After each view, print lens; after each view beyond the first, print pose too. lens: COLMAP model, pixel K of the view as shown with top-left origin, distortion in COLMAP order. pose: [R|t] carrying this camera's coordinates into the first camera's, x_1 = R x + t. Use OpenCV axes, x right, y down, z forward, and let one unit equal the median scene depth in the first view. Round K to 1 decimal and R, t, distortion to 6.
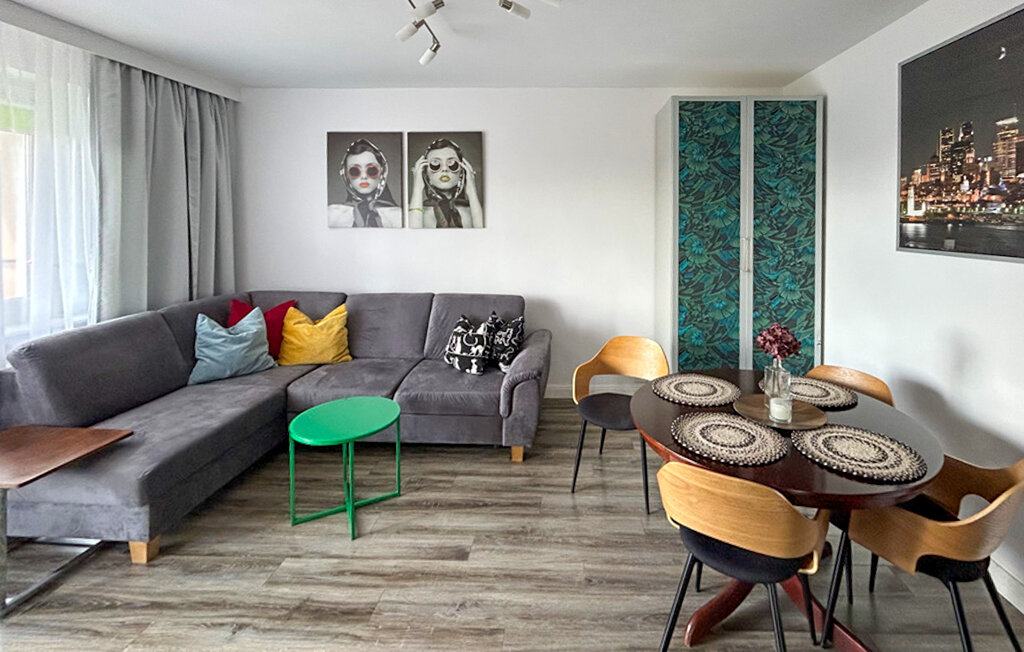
lens RADIAL K [[423.2, 0, 511.8], [0, 423.2, 225.4], [0, 0, 1]] dist [0.000308, 0.001697]
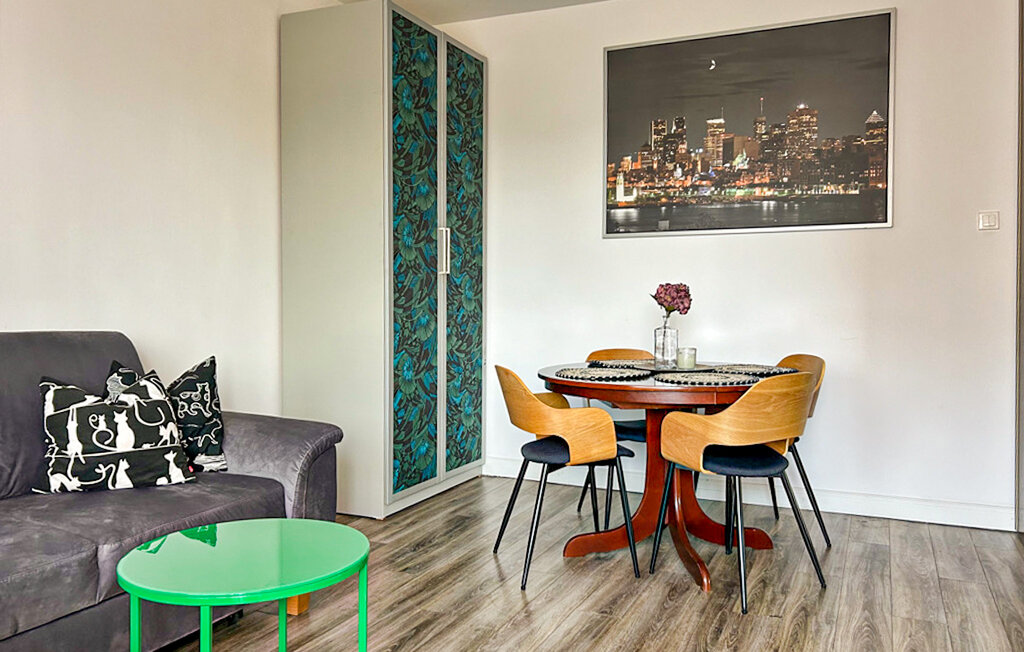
lens RADIAL K [[828.4, 0, 511.8], [0, 828.4, 325.9], [0, 0, 1]] dist [0.010452, -0.000796]
pose [[0.387208, -0.031345, 0.921459, -1.126087], [-0.001779, 0.999395, 0.034744, 0.231162], [-0.921991, -0.015092, 0.386918, 0.510009]]
